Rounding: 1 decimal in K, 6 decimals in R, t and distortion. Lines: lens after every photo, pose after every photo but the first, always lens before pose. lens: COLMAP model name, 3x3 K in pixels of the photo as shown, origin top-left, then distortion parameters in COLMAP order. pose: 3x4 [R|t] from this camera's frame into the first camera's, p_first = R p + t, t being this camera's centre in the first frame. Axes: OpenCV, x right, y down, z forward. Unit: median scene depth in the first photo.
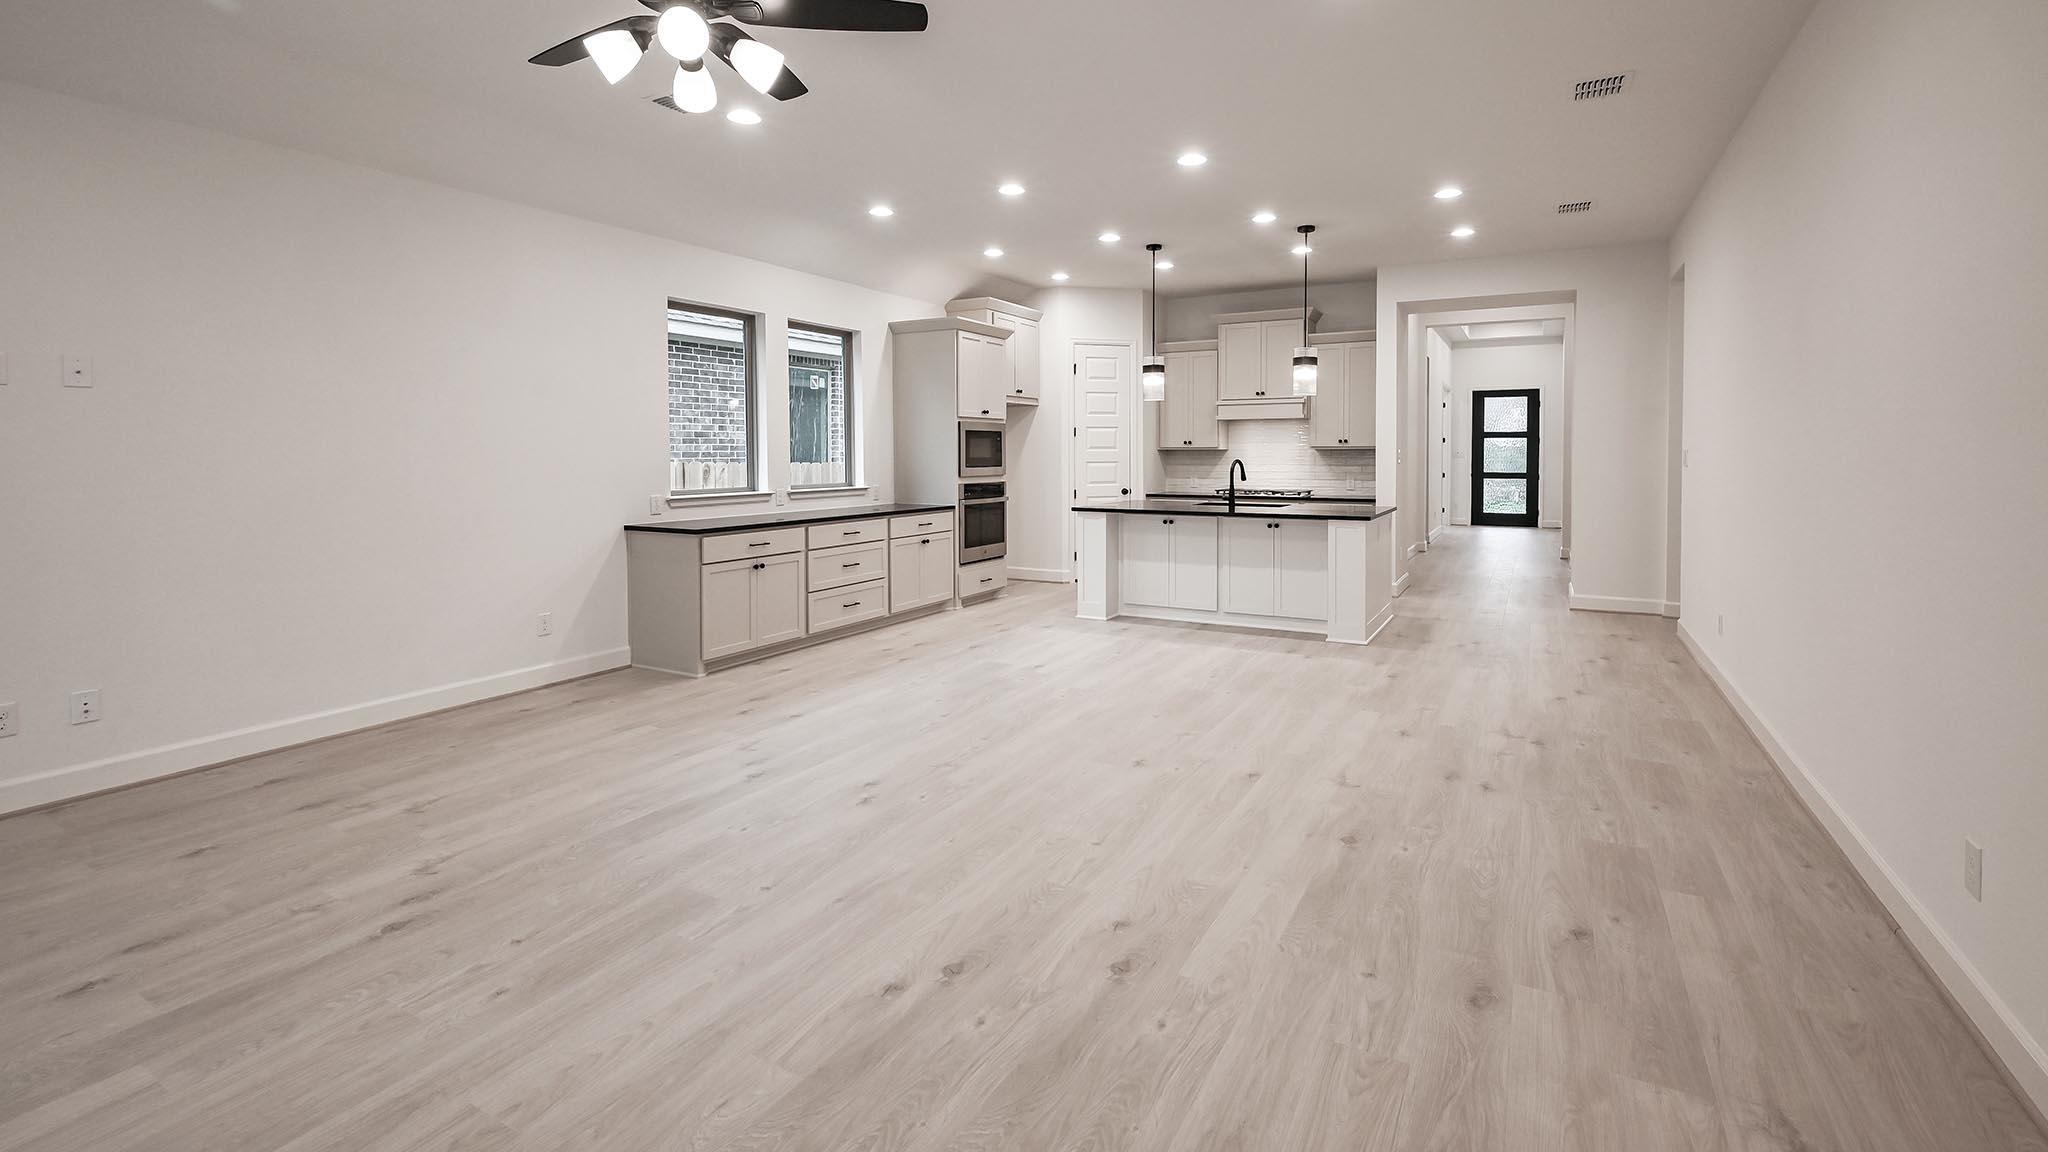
lens RADIAL K [[913.8, 0, 1026.8], [0, 913.8, 471.0], [0, 0, 1]] dist [0.000255, -0.001023]
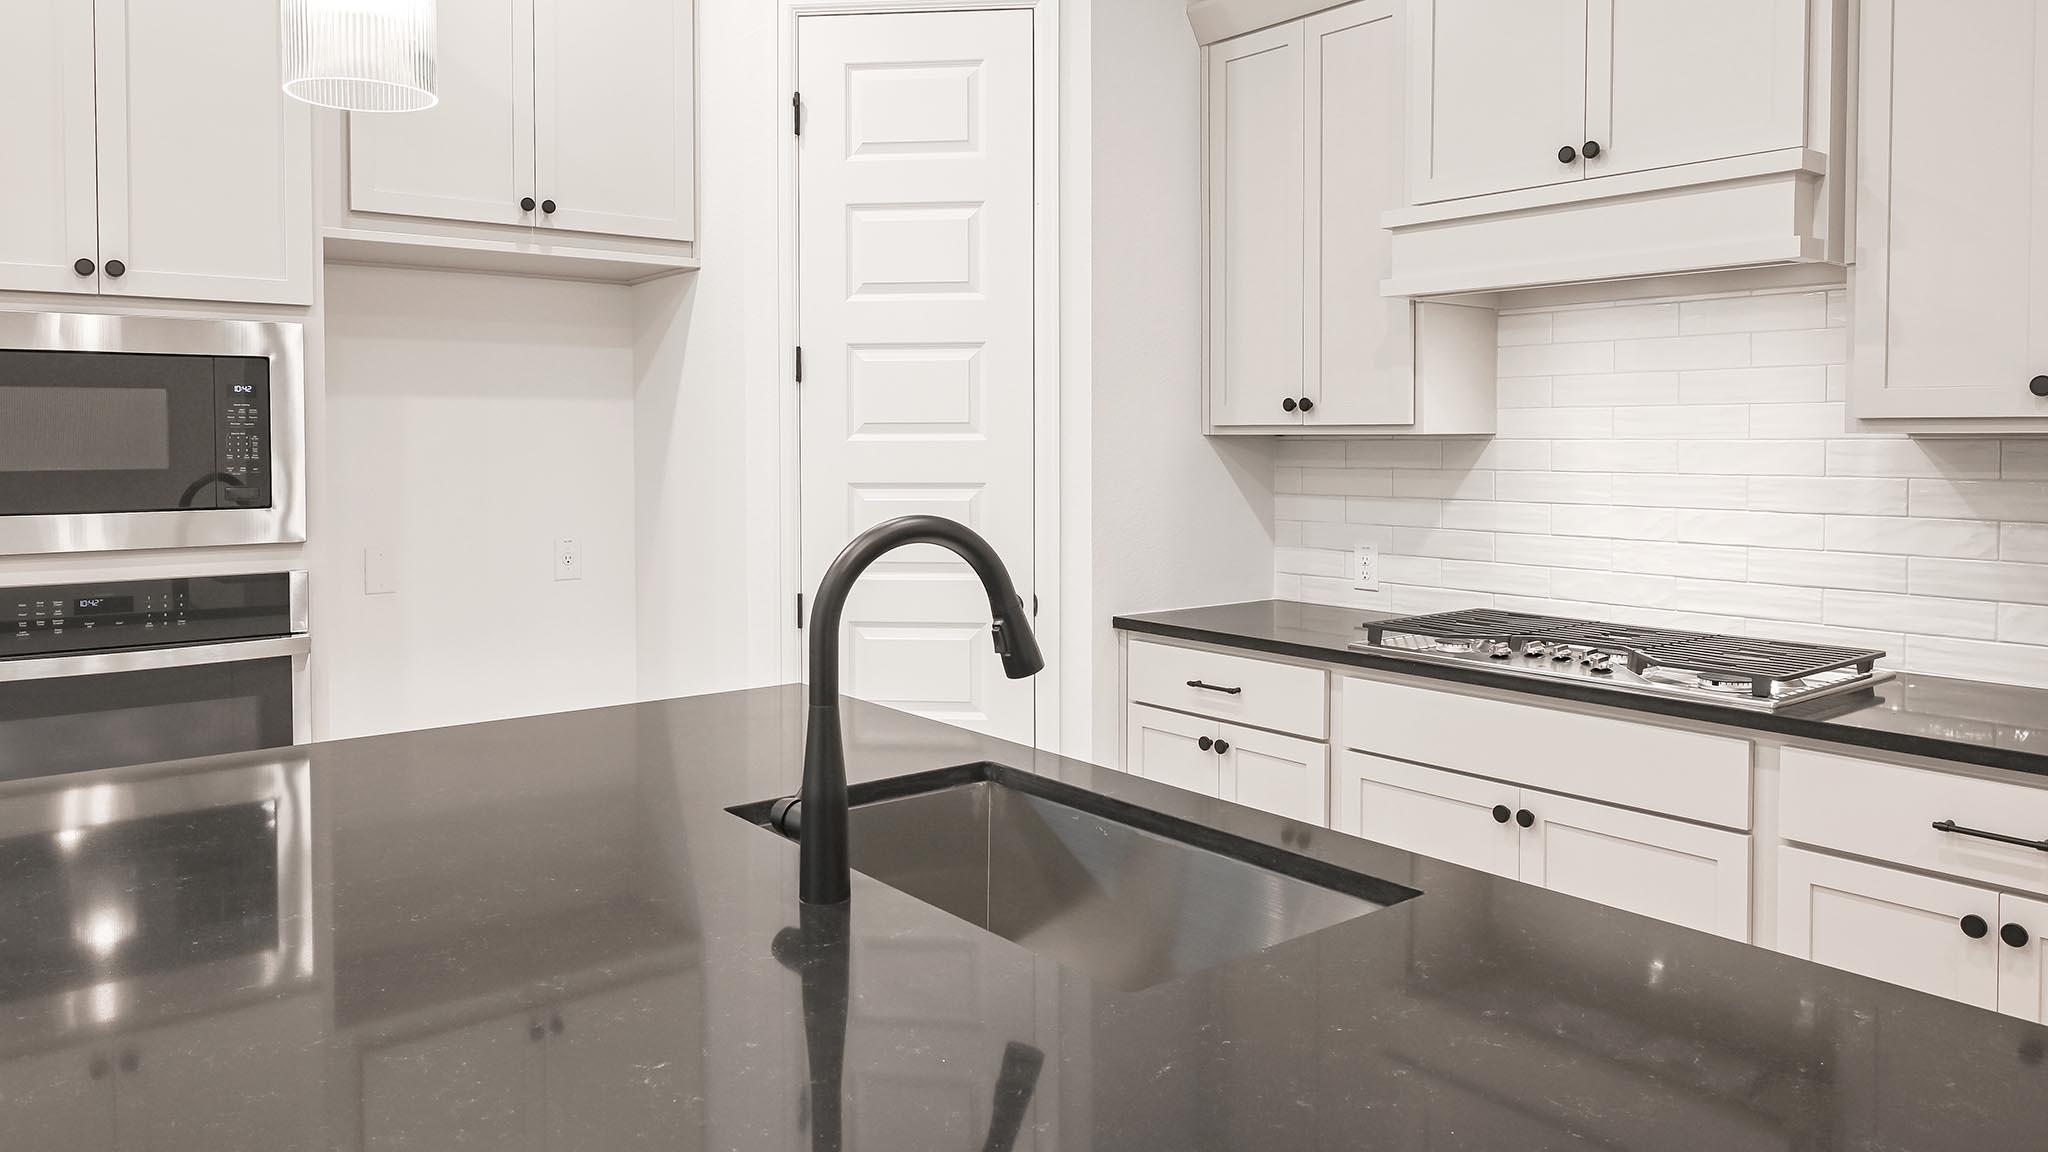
lens RADIAL K [[1405.9, 0, 1028.6], [0, 1405.9, 470.4], [0, 0, 1]] dist [0.000354, -0.000740]
pose [[0.925851, 0.011234, -0.377721, 0.286219], [-0.008945, 0.999929, 0.007814, -0.018813], [0.377782, -0.003856, 0.925887, 0.737646]]
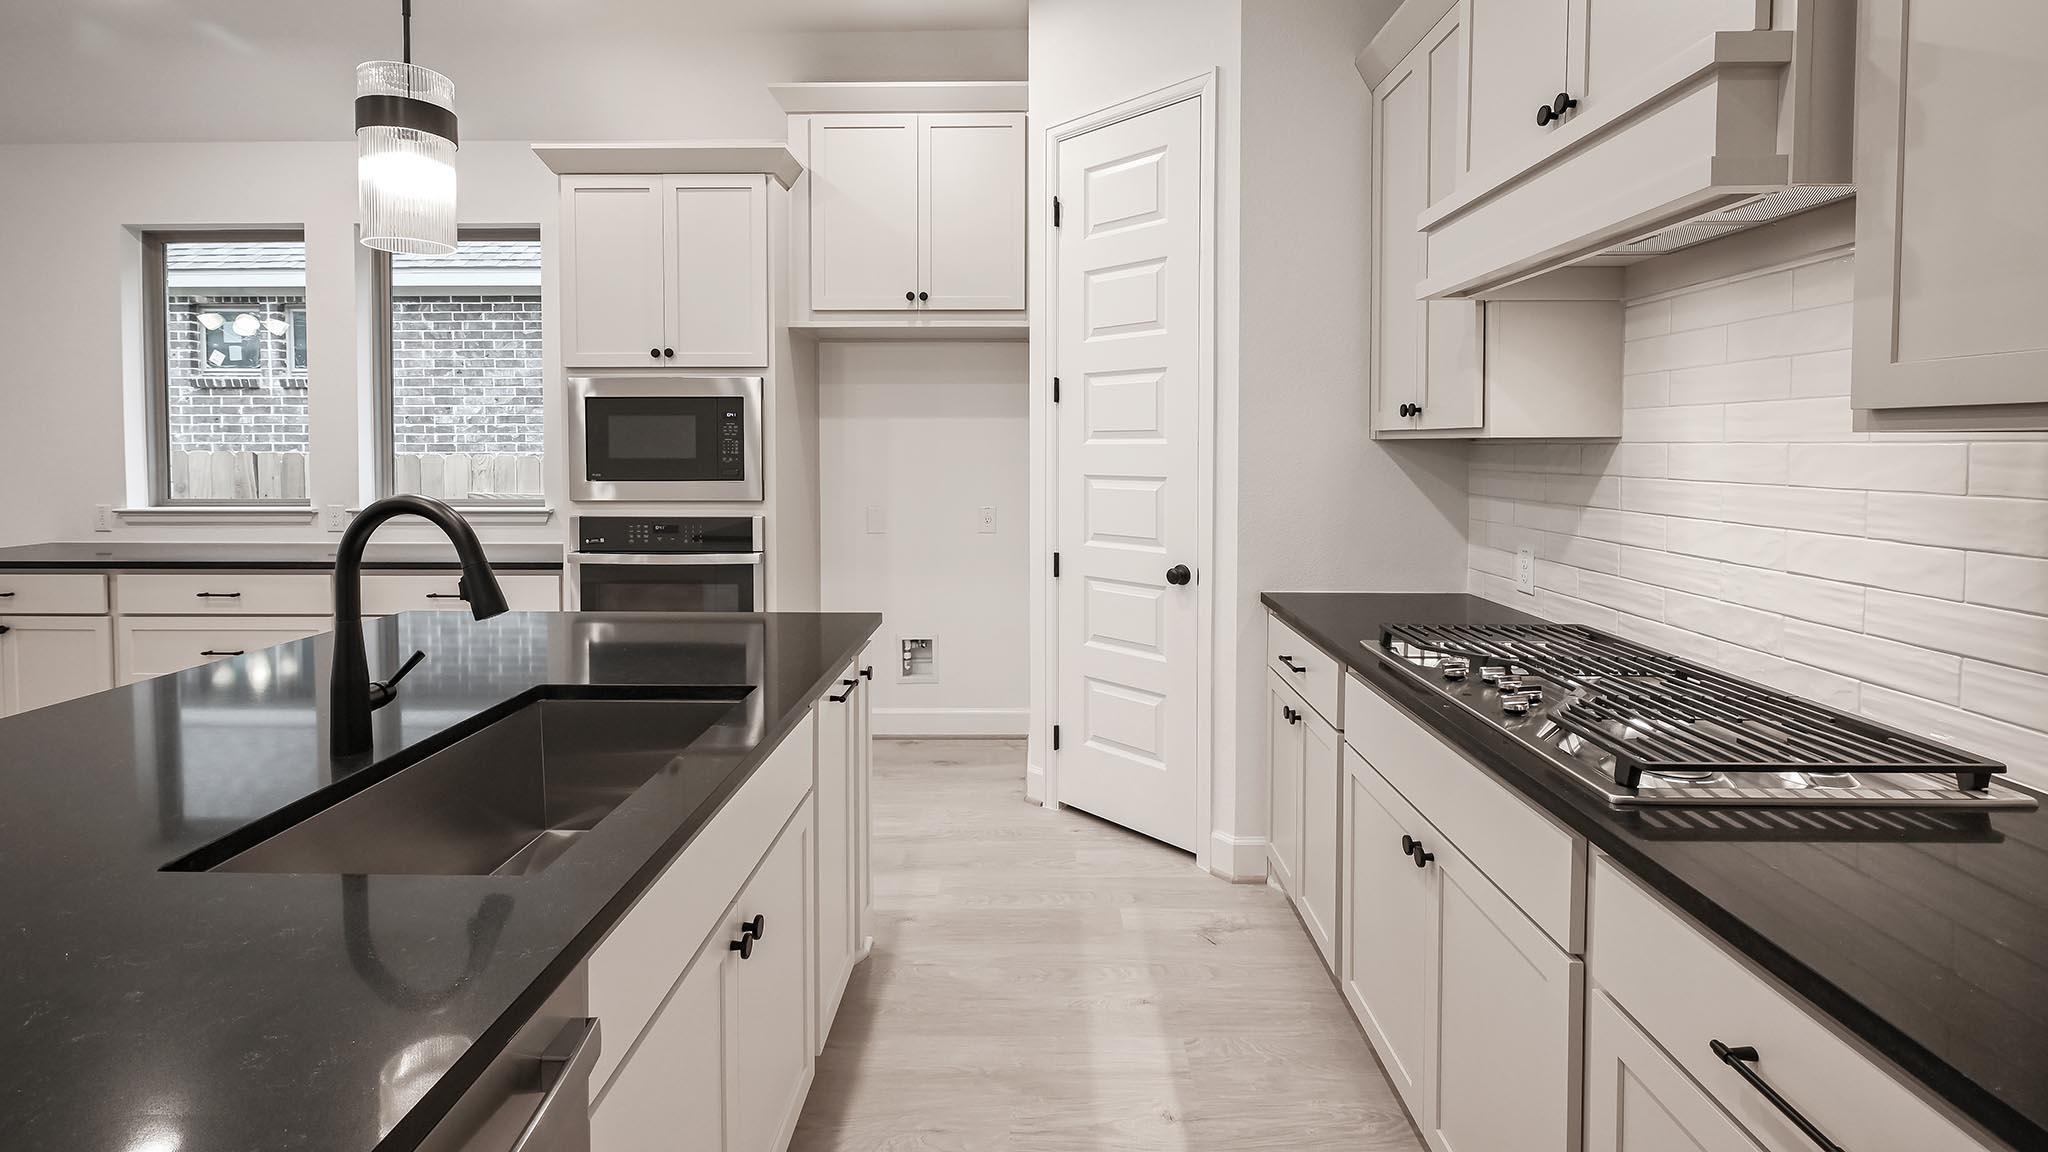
lens RADIAL K [[900.6, 0, 1025.2], [0, 900.6, 471.5], [0, 0, 1]] dist [0.001368, 0.000090]
pose [[0.470144, 0.029602, -0.882093, 0.395124], [-0.018327, 0.999549, 0.023776, -0.021121], [0.882399, 0.004988, 0.470475, 0.915233]]
